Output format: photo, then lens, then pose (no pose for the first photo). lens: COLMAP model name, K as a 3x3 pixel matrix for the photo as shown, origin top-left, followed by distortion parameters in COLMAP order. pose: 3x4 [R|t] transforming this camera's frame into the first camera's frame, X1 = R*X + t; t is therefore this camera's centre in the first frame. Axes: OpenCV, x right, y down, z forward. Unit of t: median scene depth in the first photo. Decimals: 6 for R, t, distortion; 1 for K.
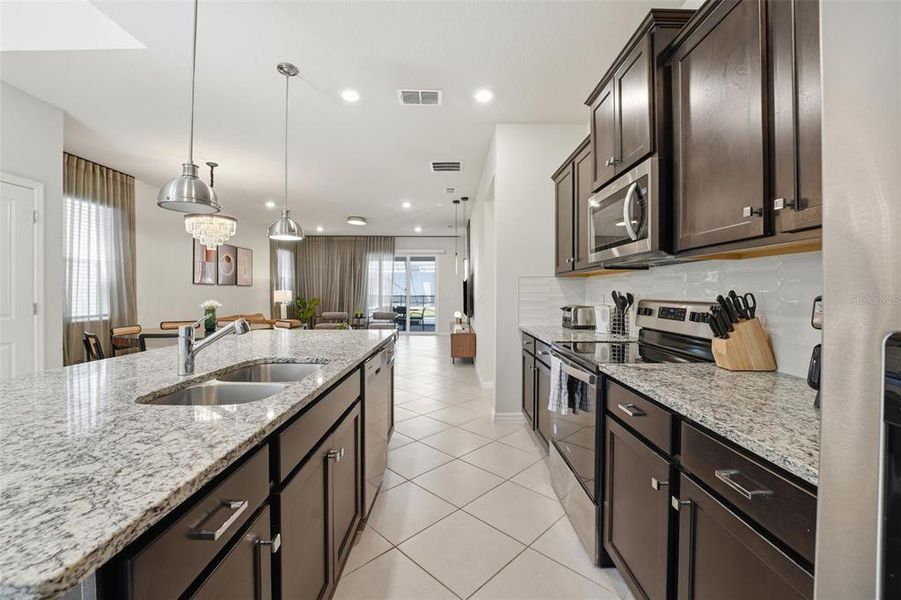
lens RADIAL K [[372.8, 0, 451.8], [0, 372.8, 292.6], [0, 0, 1]] dist [-0.032760, 0.003271]
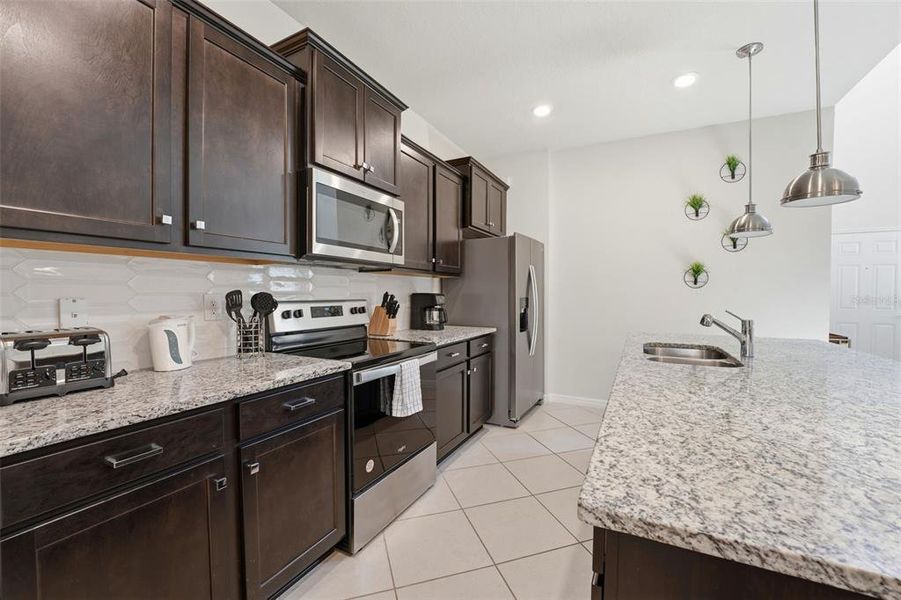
lens RADIAL K [[372.8, 0, 454.3], [0, 372.8, 299.4], [0, 0, 1]] dist [-0.032760, 0.003271]
pose [[-0.884992, -0.005985, 0.465569, -0.072099], [0.000804, 0.999896, 0.014383, 0.001056], [-0.465606, 0.013103, -0.884895, 0.473074]]
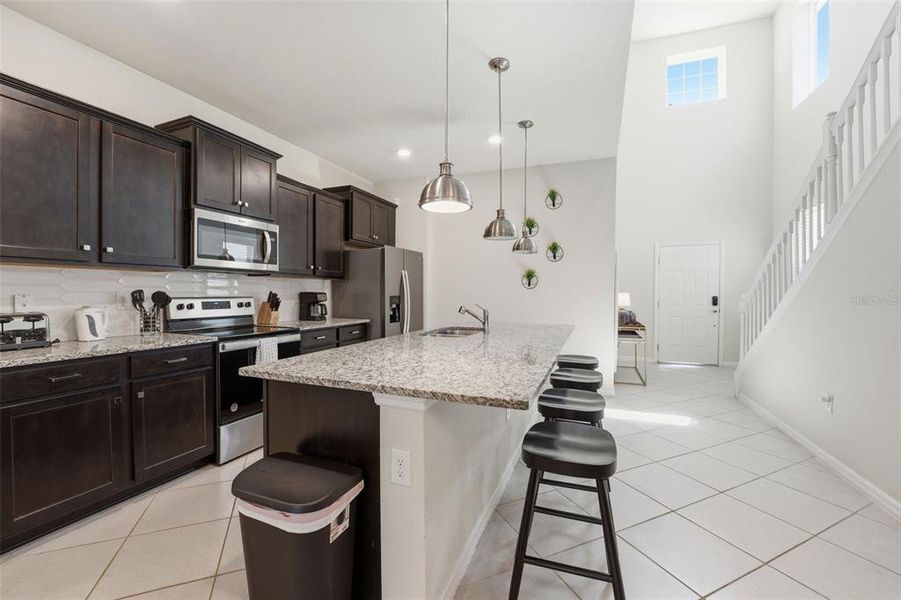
lens RADIAL K [[372.8, 0, 454.7], [0, 372.8, 296.4], [0, 0, 1]] dist [-0.032760, 0.003271]
pose [[-0.929937, -0.005306, 0.367681, -0.236375], [-0.002249, 0.999959, 0.008743, 0.001193], [-0.367712, 0.007303, -0.929911, 0.537670]]
